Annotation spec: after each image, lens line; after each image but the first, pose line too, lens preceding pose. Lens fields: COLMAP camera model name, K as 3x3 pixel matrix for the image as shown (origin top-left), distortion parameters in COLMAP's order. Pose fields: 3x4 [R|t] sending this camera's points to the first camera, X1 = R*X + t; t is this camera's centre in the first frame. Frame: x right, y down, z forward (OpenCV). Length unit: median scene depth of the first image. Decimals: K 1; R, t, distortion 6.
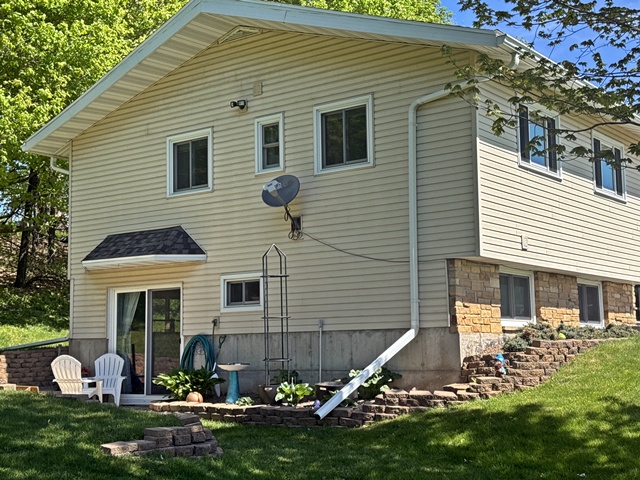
lens RADIAL K [[896.3, 0, 320.0], [0, 896.3, 240.0], [0, 0, 1]] dist [0.262503, -0.497756]
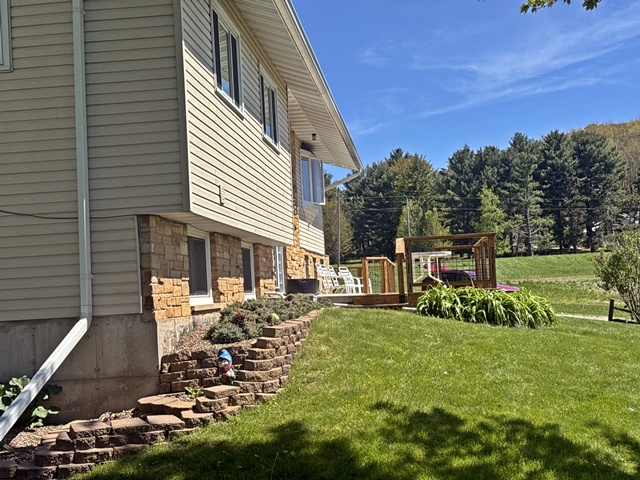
lens RADIAL K [[896.3, 0, 320.0], [0, 896.3, 240.0], [0, 0, 1]] dist [0.262503, -0.497756]
pose [[0.871898, 0.001787, 0.489685, -0.077392], [-0.024385, 0.998911, 0.039772, 0.009227], [-0.489081, -0.046618, 0.870992, 0.331966]]
